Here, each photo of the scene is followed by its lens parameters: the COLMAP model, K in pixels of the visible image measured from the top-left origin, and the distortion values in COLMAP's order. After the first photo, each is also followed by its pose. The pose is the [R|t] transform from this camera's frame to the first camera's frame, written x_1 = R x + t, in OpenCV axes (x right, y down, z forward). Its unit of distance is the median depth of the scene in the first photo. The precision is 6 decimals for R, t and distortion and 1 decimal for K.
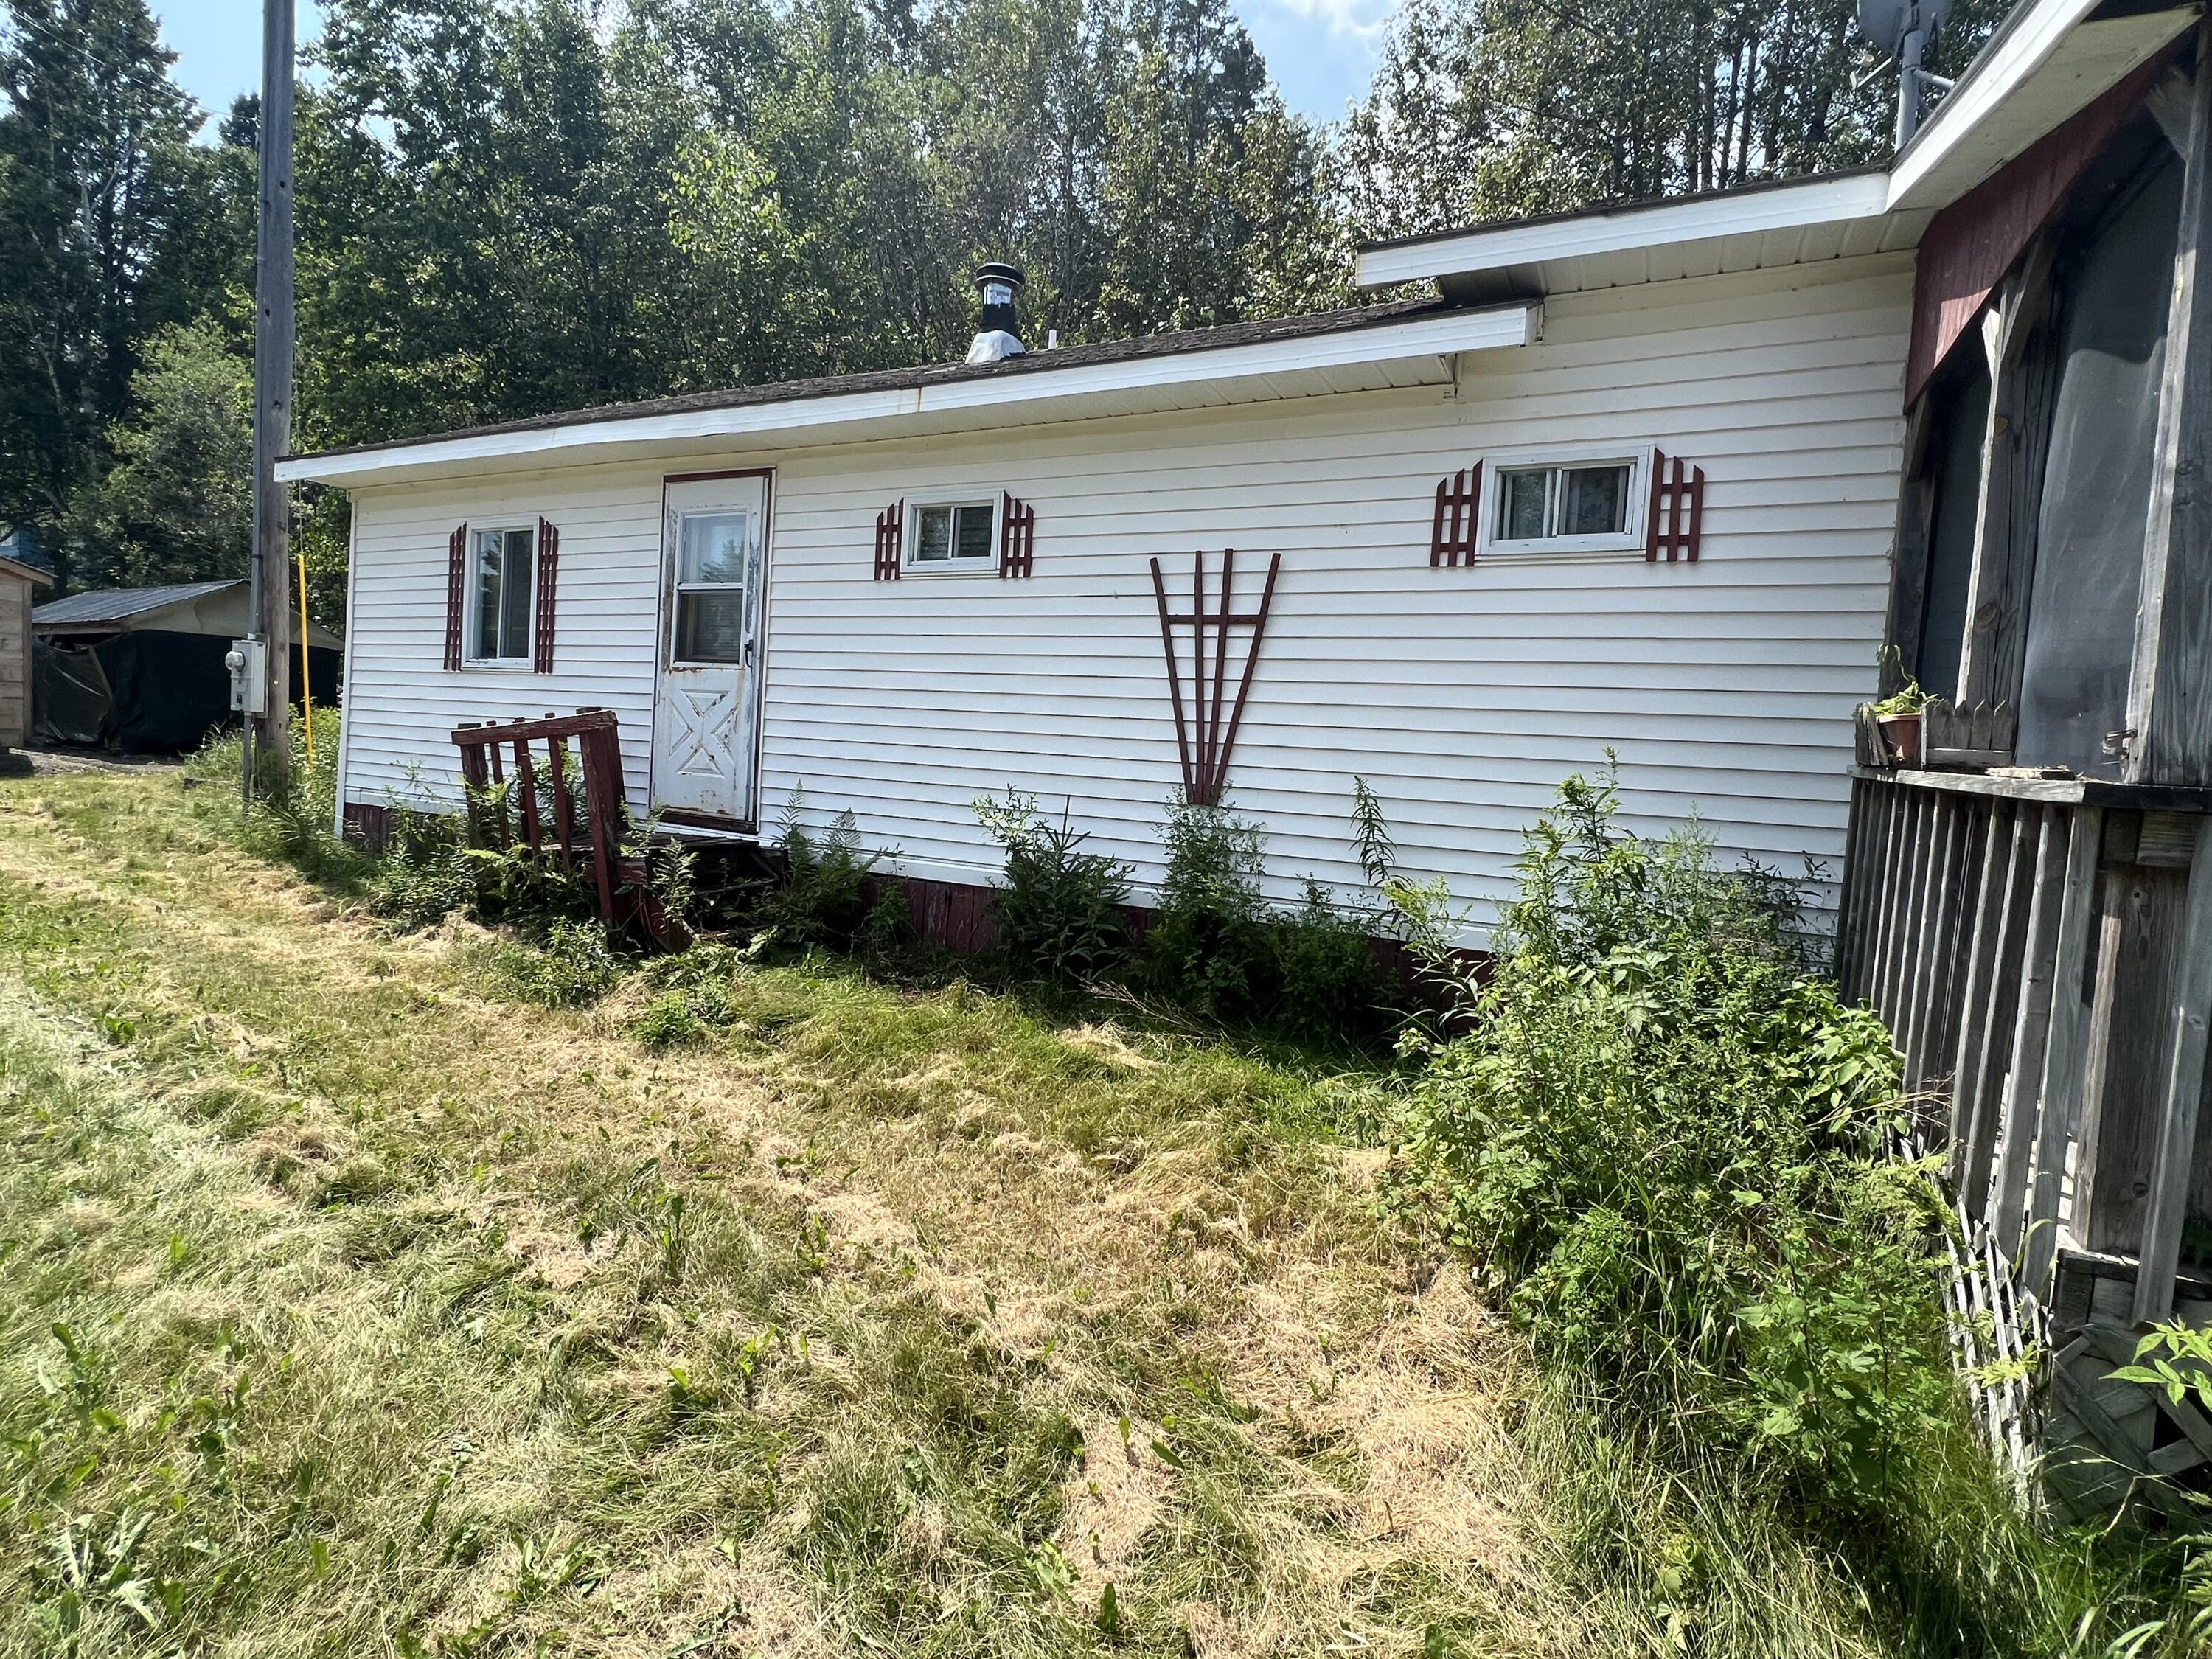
lens RADIAL K [[1089.2, 0, 1103.8], [0, 1089.2, 830.4], [0, 0, 1]] dist [-0.003722, 0.000232]
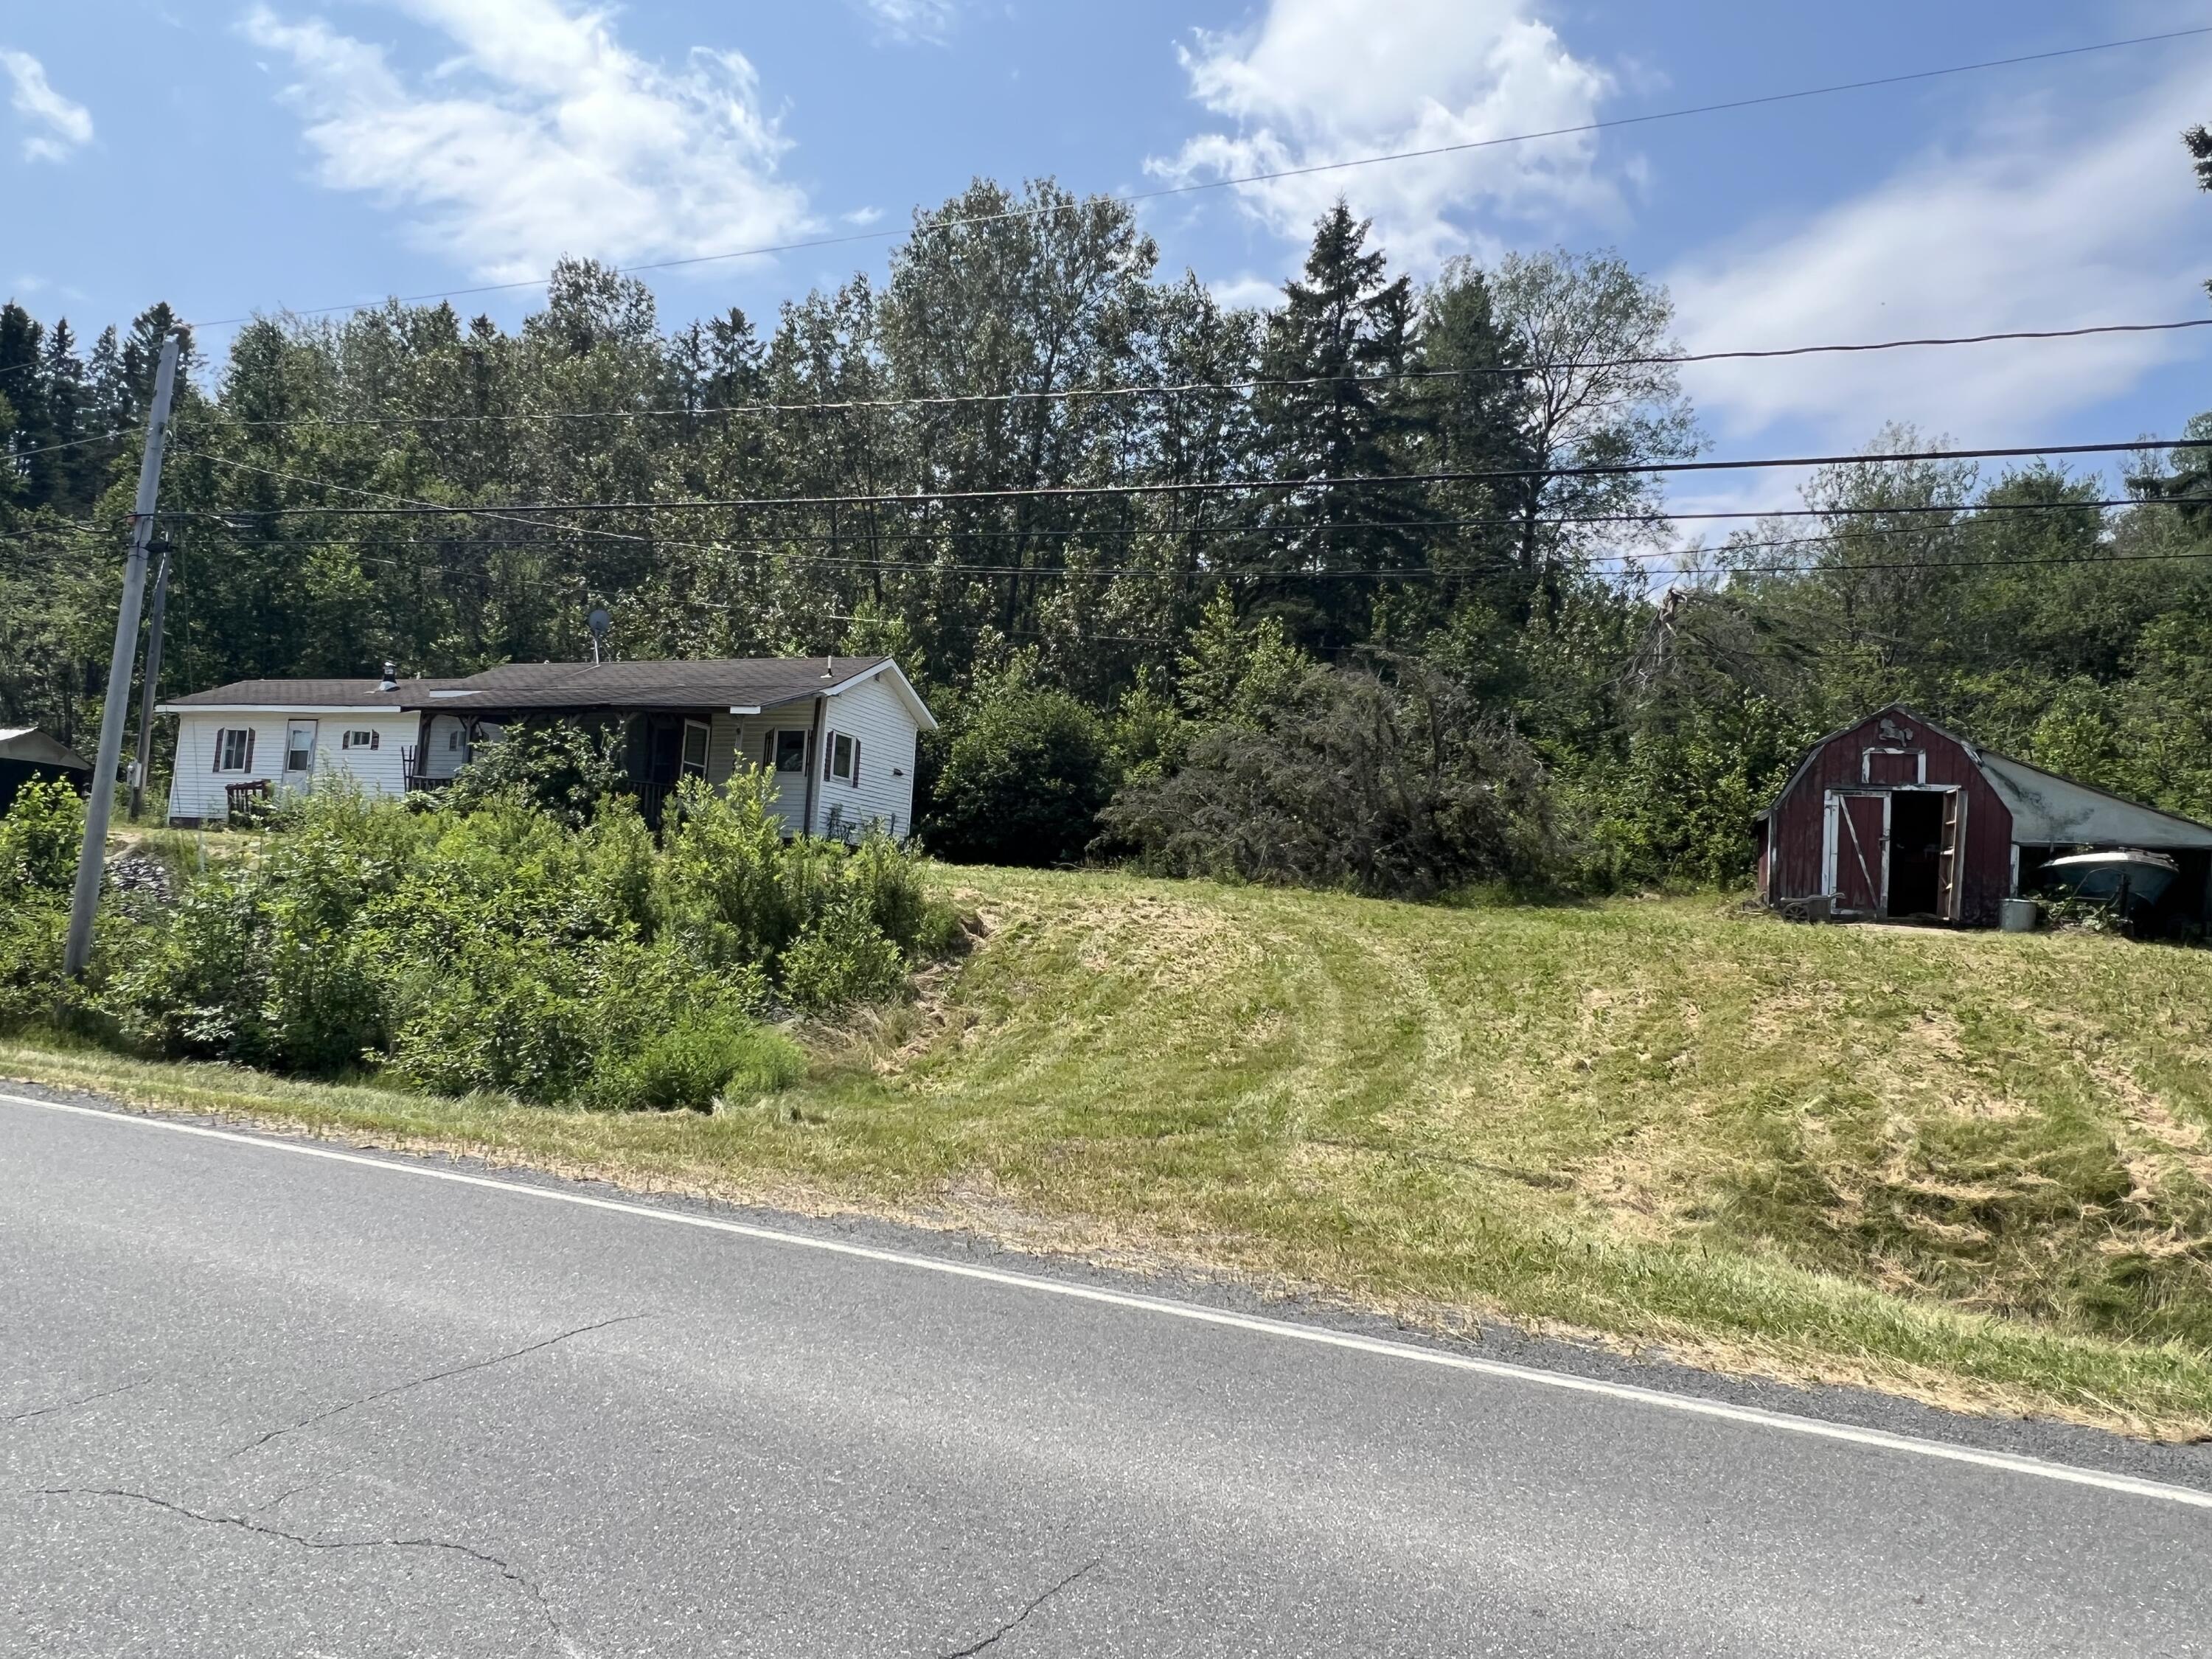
lens RADIAL K [[1438.7, 0, 1105.7], [0, 1438.7, 824.8], [0, 0, 1]] dist [-0.006920, 0.001786]
pose [[0.993204, 0.007410, 0.116148, 1.927927], [0.008403, 0.990801, -0.135064, 0.762816], [-0.116081, 0.135122, 0.984006, -4.384141]]
